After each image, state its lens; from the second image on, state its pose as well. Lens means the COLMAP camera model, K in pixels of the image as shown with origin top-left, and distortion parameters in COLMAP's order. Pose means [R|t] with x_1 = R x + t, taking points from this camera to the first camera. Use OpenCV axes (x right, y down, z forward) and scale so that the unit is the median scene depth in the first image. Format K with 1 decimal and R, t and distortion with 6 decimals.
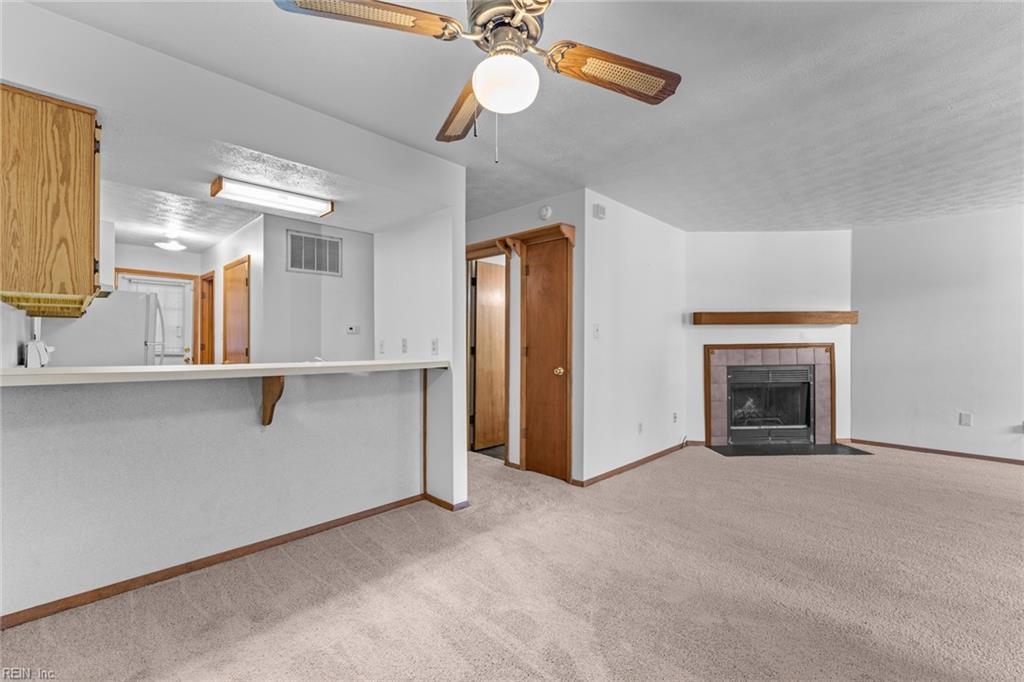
lens RADIAL K [[419.3, 0, 516.3], [0, 419.3, 341.0], [0, 0, 1]] dist [0.002361, -0.003832]
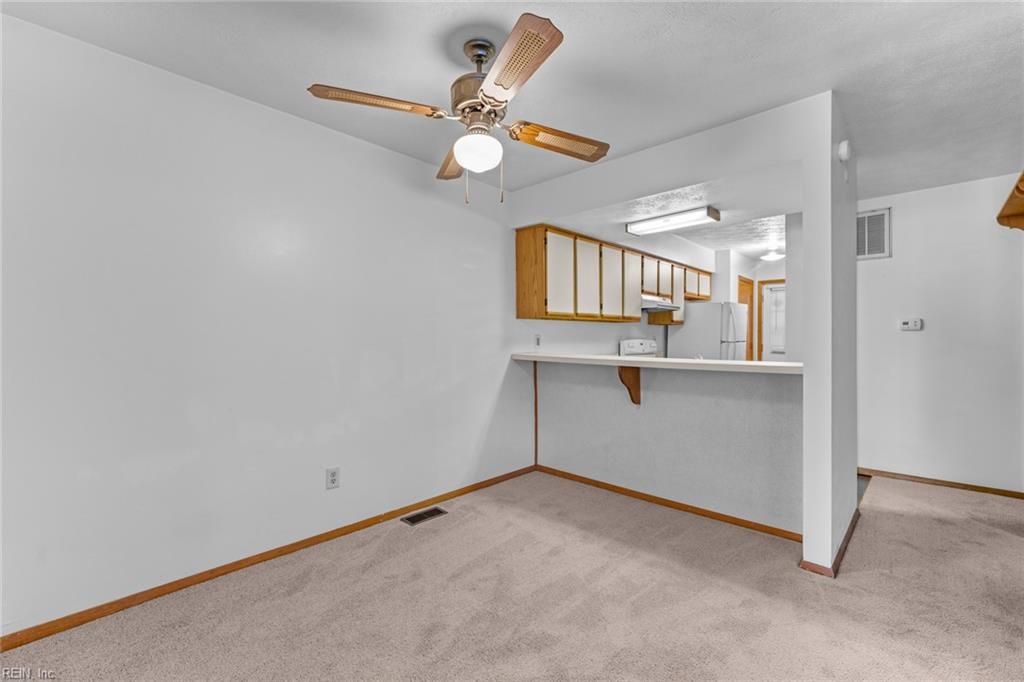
lens RADIAL K [[433.8, 0, 511.7], [0, 433.8, 340.5], [0, 0, 1]] dist [0.000642, -0.000815]
pose [[0.021203, 0.001345, -0.999774, 0.370465], [0.000426, 0.999999, 0.001355, -0.000296], [0.999775, -0.000455, 0.021202, 0.283632]]
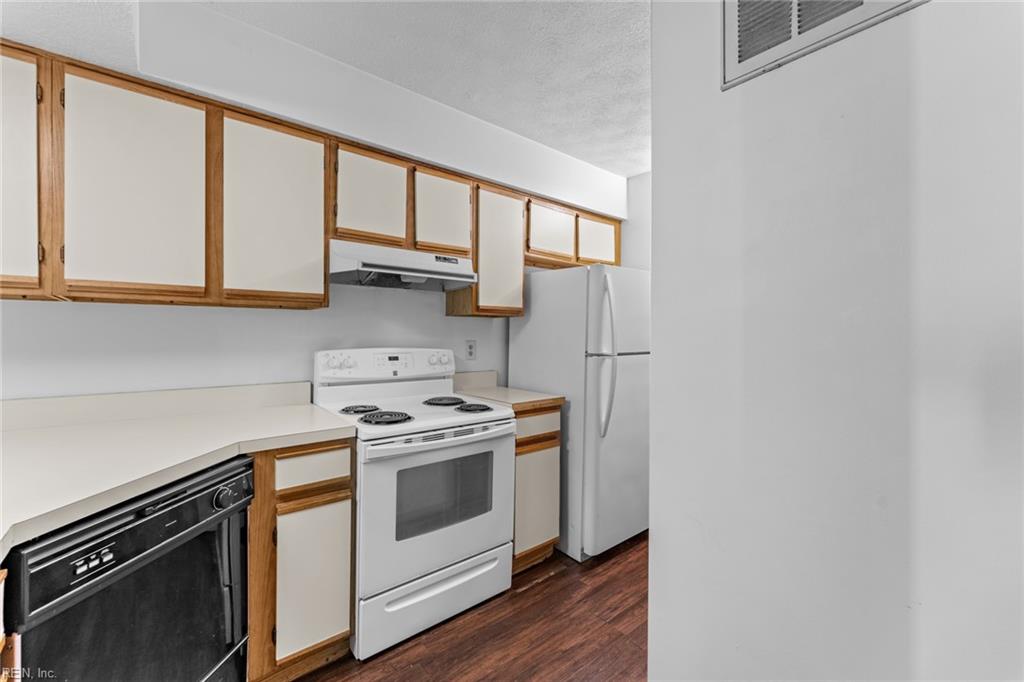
lens RADIAL K [[419.3, 0, 513.1], [0, 419.3, 334.4], [0, 0, 1]] dist [0.002361, -0.003832]
pose [[-0.075931, 0.006285, -0.997093, -0.226806], [-0.012225, 0.999899, 0.007233, -0.020133], [0.997038, 0.012738, -0.075846, 0.785456]]
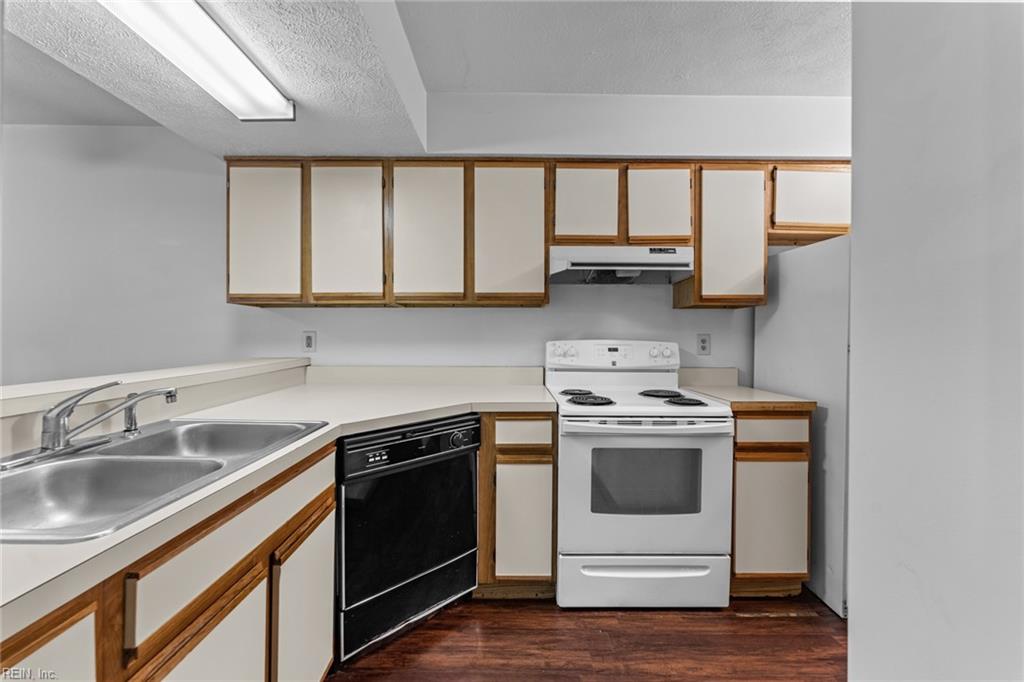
lens RADIAL K [[419.3, 0, 523.2], [0, 419.3, 336.4], [0, 0, 1]] dist [0.002361, -0.003832]
pose [[-0.689317, 0.001732, -0.724458, -0.246837], [-0.002709, 0.999984, 0.004968, -0.006661], [0.724455, 0.005387, -0.689301, 0.880017]]
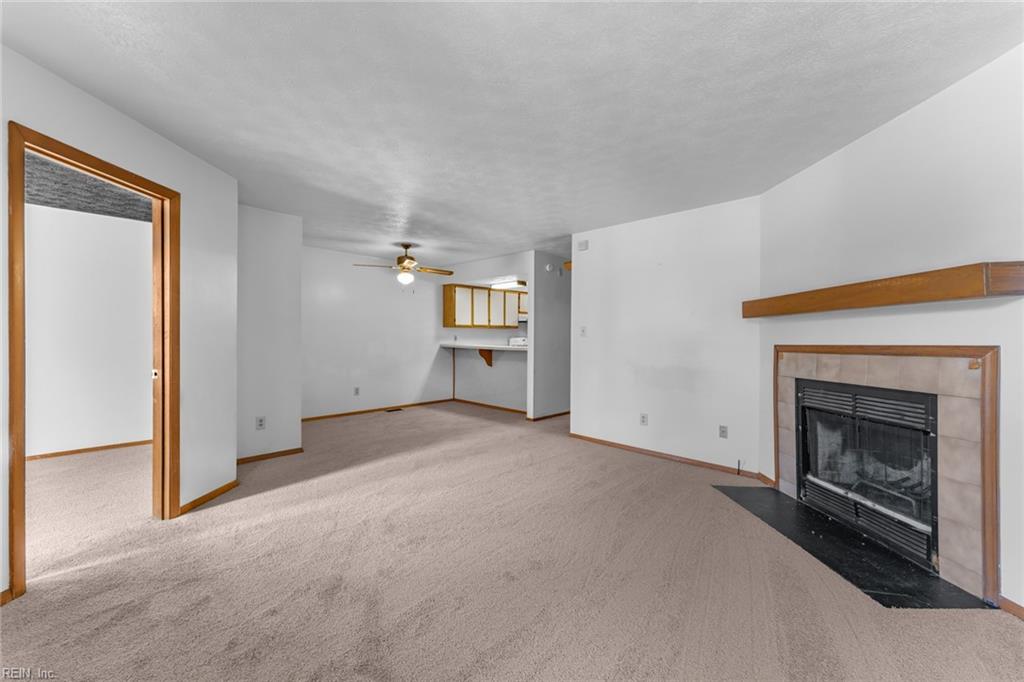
lens RADIAL K [[419.3, 0, 510.4], [0, 419.3, 334.1], [0, 0, 1]] dist [0.002361, -0.003832]
pose [[0.004372, -0.008632, -0.999953, 1.154160], [-0.005522, 0.999947, -0.008656, -0.001017], [0.999975, 0.005559, 0.004324, 0.550117]]
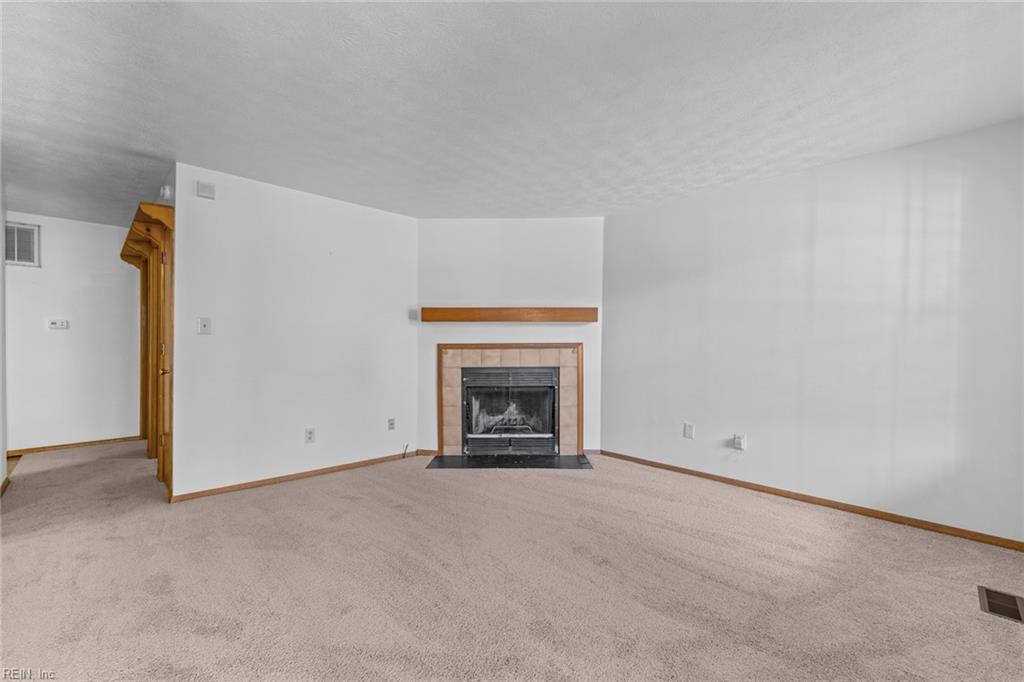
lens RADIAL K [[433.8, 0, 512.8], [0, 433.8, 342.6], [0, 0, 1]] dist [0.000642, -0.000815]
pose [[0.999882, 0.007699, -0.013287, 0.623464], [-0.007578, 0.999929, 0.009142, -0.003242], [0.013356, -0.009040, 0.999870, 0.071719]]
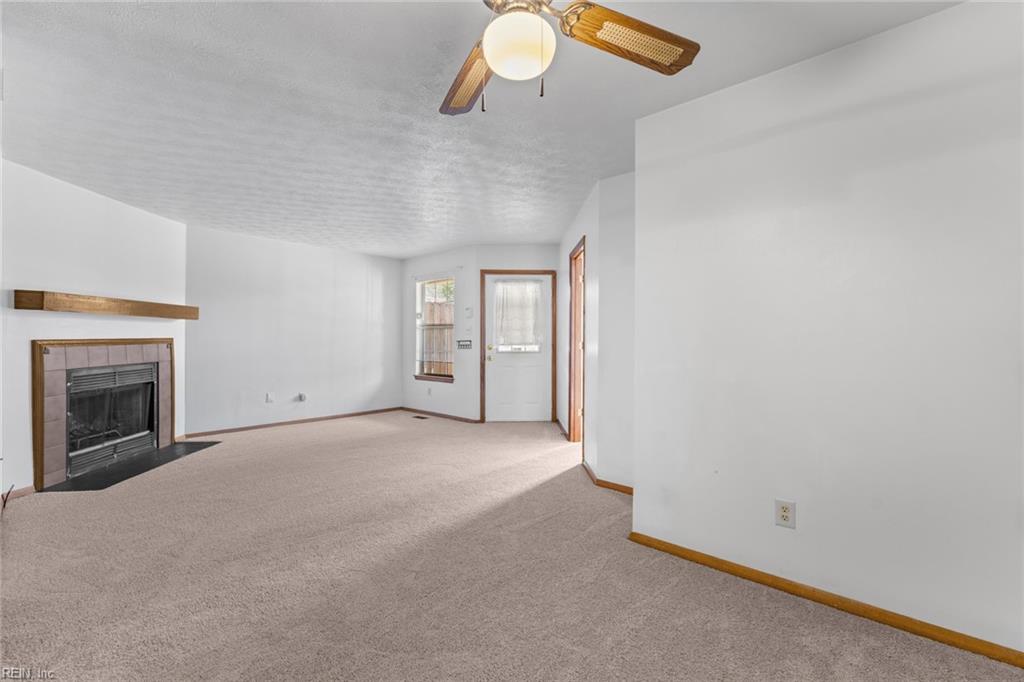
lens RADIAL K [[433.8, 0, 504.5], [0, 433.8, 340.6], [0, 0, 1]] dist [0.000642, -0.000815]
pose [[-0.038365, 0.000246, 0.999264, -0.262507], [-0.004287, 0.999991, -0.000411, 0.006922], [-0.999255, -0.004299, -0.038364, 0.283472]]
